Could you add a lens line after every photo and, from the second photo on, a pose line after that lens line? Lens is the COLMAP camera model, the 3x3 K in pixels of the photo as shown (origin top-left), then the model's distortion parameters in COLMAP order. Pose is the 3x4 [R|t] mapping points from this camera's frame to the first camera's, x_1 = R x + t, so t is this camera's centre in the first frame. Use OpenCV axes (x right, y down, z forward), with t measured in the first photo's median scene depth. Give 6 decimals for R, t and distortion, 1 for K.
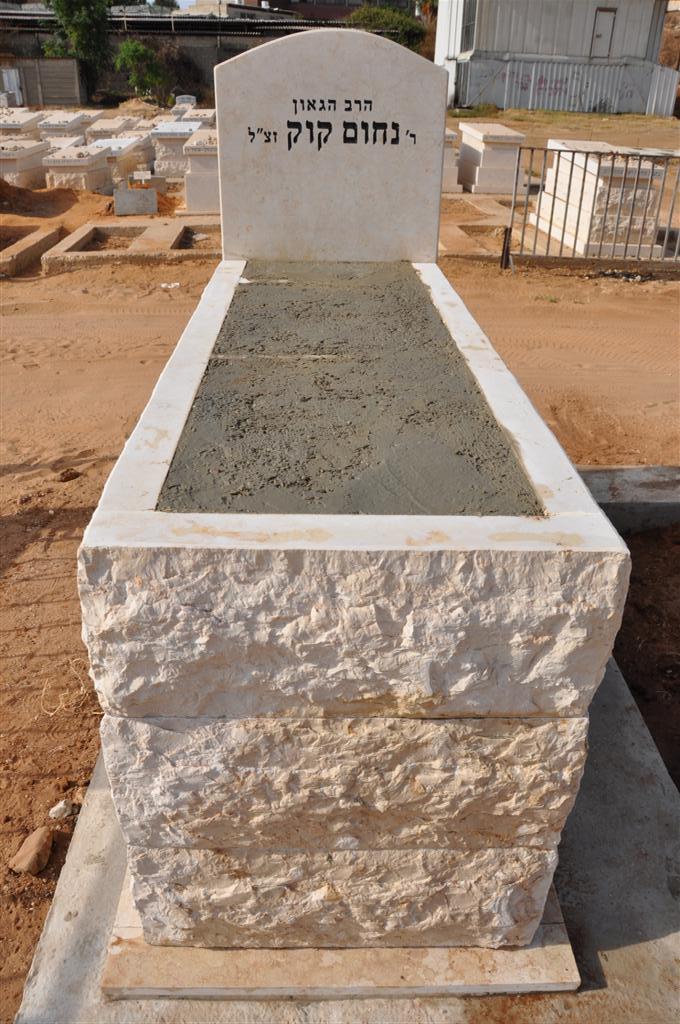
lens RADIAL K [[797.3, 0, 338.3], [0, 797.3, 517.8], [0, 0, 1]] dist [-0.167986, 0.125540]
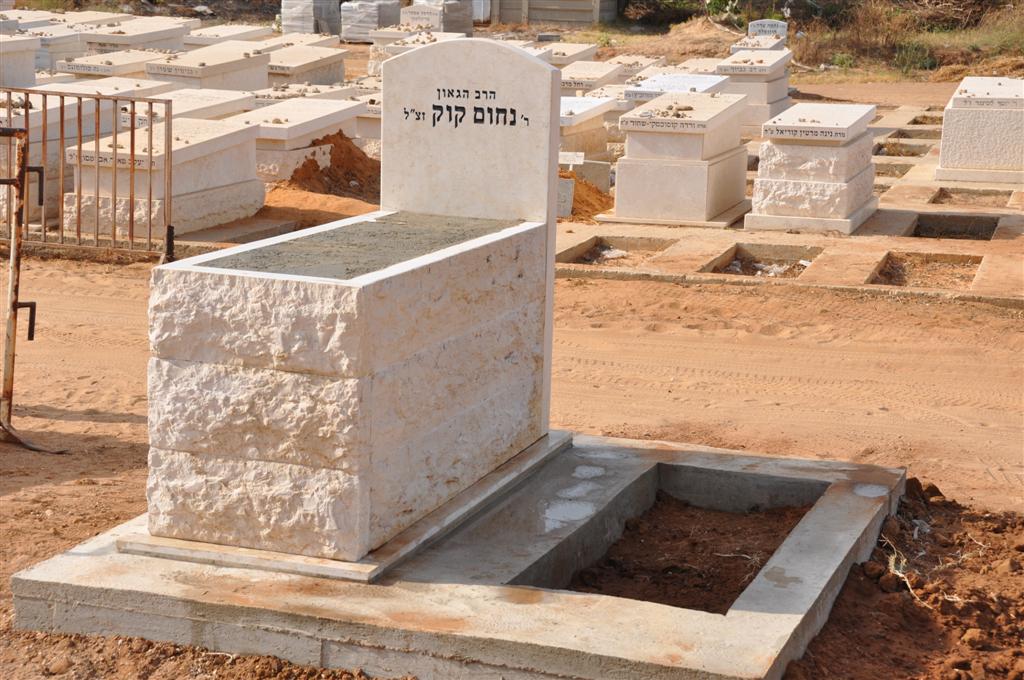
lens RADIAL K [[1917.9, 0, 509.7], [0, 1917.9, 343.9], [0, 0, 1]] dist [0.348608, 0.267231]
pose [[0.936101, 0.074943, -0.343654, 2.459286], [-0.183011, 0.938143, -0.293930, 1.605681], [0.300368, 0.338041, 0.891912, -3.492945]]
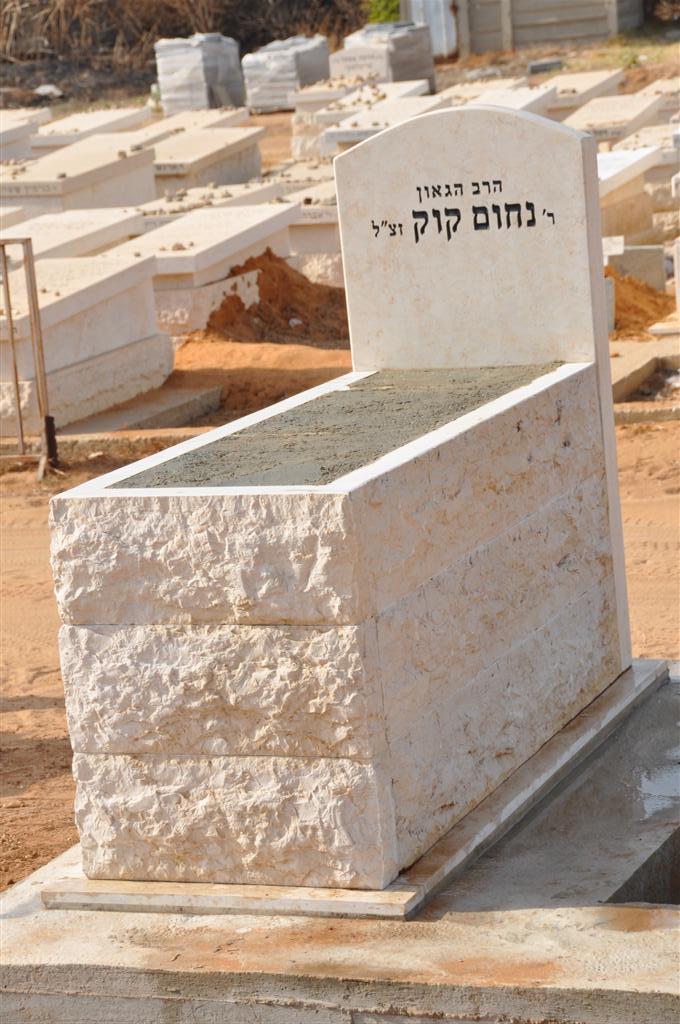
lens RADIAL K [[2754.9, 0, 341.1], [0, 2754.9, 520.5], [0, 0, 1]] dist [0.706055, 0.794810]
pose [[0.912869, -0.028754, -0.407239, 2.385859], [-0.097434, 0.953347, -0.285721, 1.538148], [0.396456, 0.300504, 0.867479, -3.512535]]
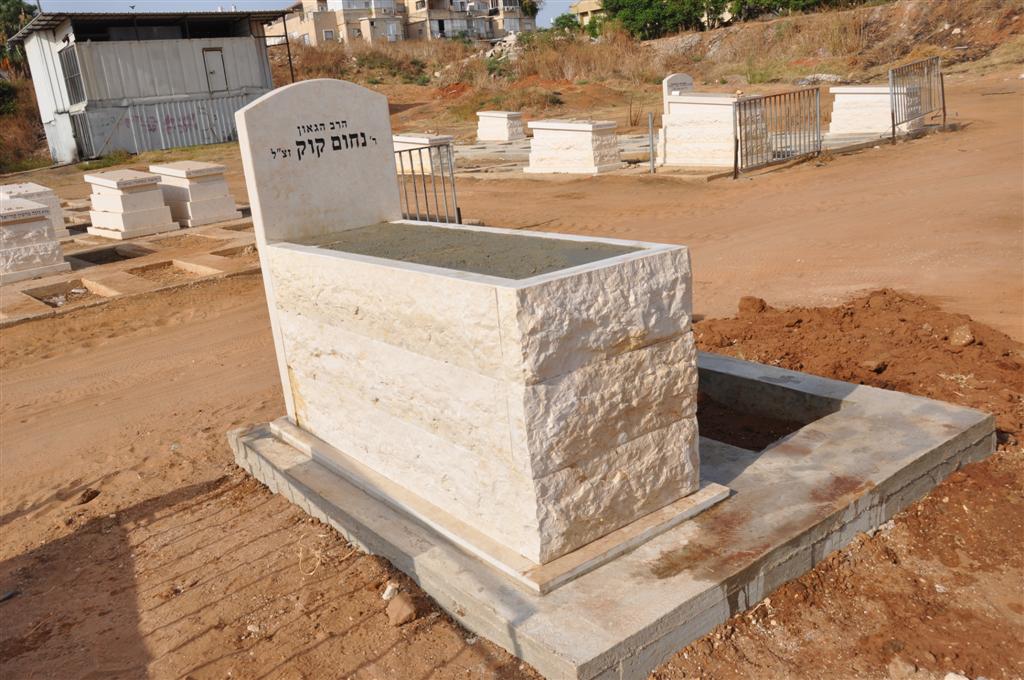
lens RADIAL K [[872.6, 0, 512.0], [0, 872.6, 340.0], [0, 0, 1]] dist [-0.123059, 0.131708]
pose [[0.805772, -0.251138, 0.536341, -1.461054], [0.381689, 0.912675, -0.146076, 0.449613], [-0.452820, 0.322419, 0.831264, -0.851913]]
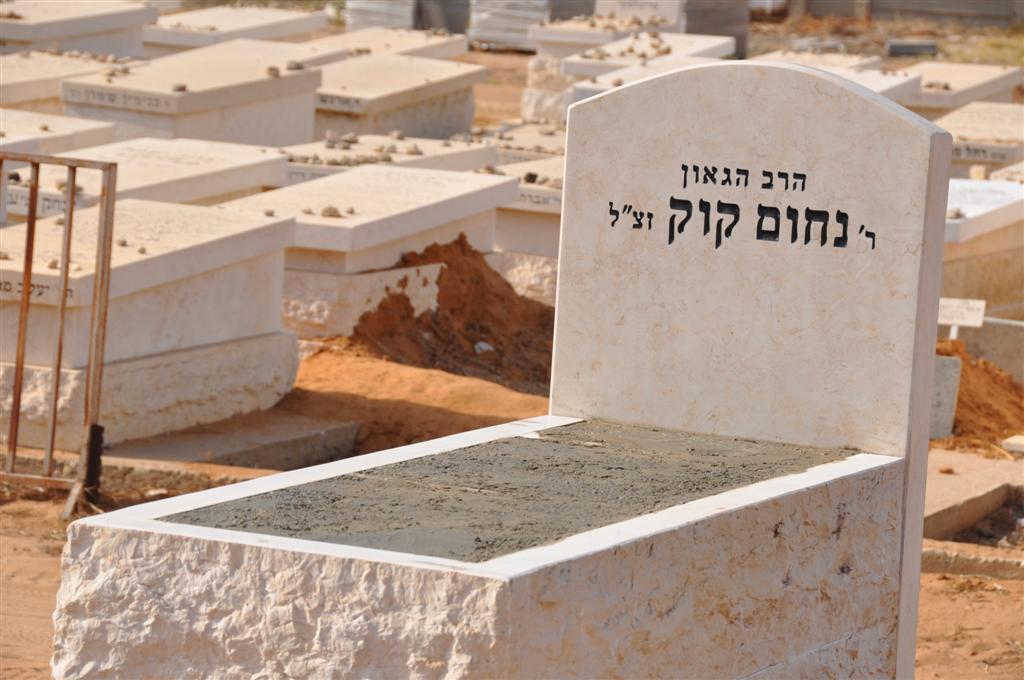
lens RADIAL K [[4124.8, 0, 510.7], [0, 4124.8, 345.3], [0, 0, 1]] dist [1.284422, 0.096664]
pose [[0.905947, 0.084263, -0.414922, 2.447914], [-0.246936, 0.901212, -0.356146, 1.610482], [0.343923, 0.425109, 0.837257, -3.556507]]
